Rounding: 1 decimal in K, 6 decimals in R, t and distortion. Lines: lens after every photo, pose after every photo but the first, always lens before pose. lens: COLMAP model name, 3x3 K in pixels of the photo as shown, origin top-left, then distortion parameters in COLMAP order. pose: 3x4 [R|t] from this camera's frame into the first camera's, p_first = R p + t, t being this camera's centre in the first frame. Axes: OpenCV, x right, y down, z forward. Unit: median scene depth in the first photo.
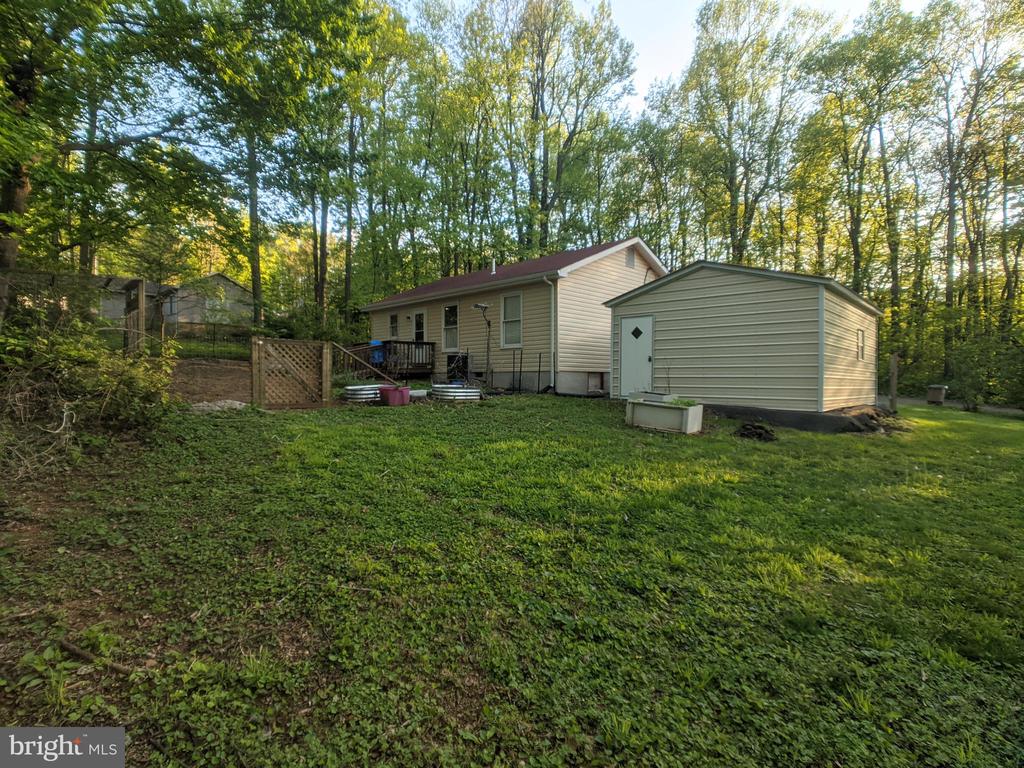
lens RADIAL K [[532.8, 0, 505.8], [0, 532.8, 365.8], [0, 0, 1]] dist [-0.015740, 0.000354]
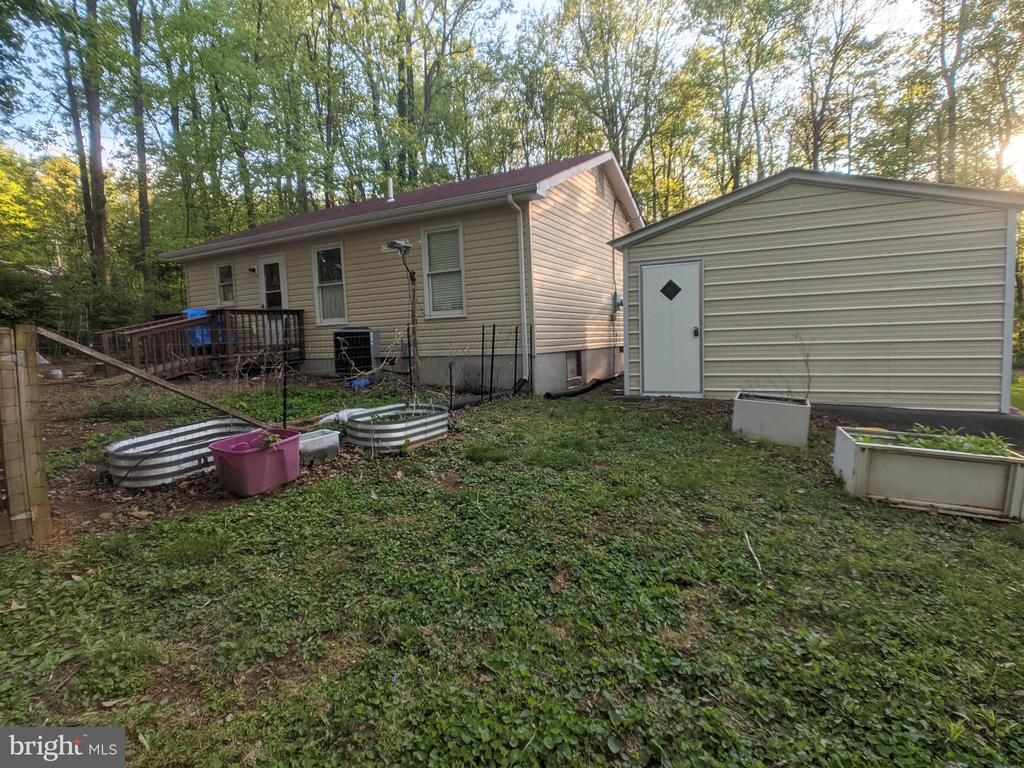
lens RADIAL K [[521.4, 0, 511.8], [0, 521.4, 370.9], [0, 0, 1]] dist [-0.028382, 0.007836]
pose [[0.954191, -0.054647, 0.294166, -0.085925], [0.029072, 0.995461, 0.090624, -0.021820], [-0.297783, -0.077921, 0.951448, 0.363824]]
